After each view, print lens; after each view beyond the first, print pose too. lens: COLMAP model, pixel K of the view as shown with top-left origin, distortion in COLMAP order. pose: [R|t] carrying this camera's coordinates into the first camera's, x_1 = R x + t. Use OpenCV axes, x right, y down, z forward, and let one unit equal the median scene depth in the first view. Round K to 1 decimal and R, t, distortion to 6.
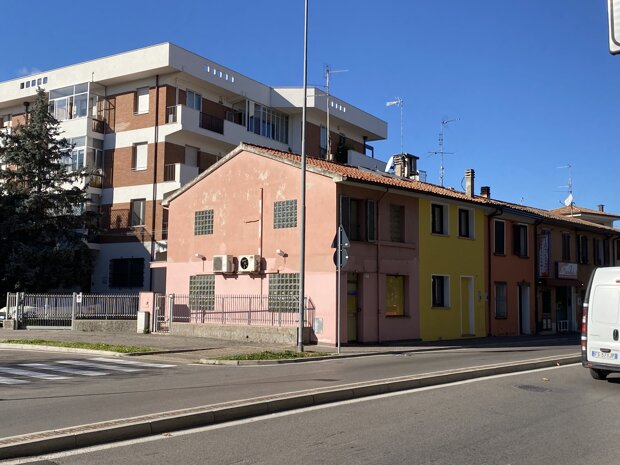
lens RADIAL K [[698.7, 0, 310.0], [0, 698.7, 232.5], [0, 0, 1]] dist [0.087246, -0.010550]
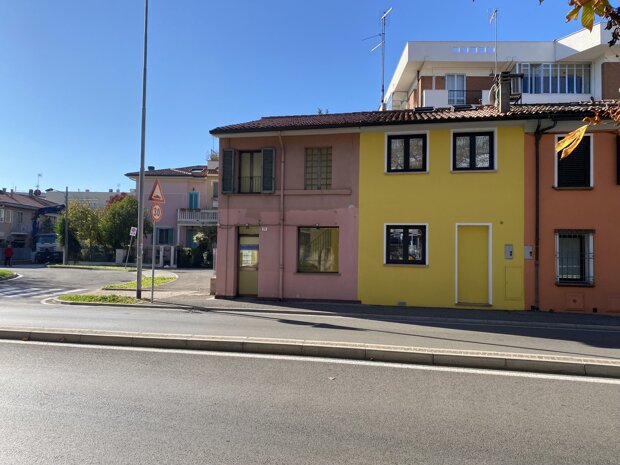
lens RADIAL K [[474.0, 0, 309.9], [0, 474.0, 233.0], [0, 0, 1]] dist [-0.000581, -0.001115]
pose [[0.502632, -0.033760, -0.863841, 0.395210], [0.067095, 0.997747, 0.000046, 0.042502], [0.861893, -0.057982, 0.503764, 0.428350]]
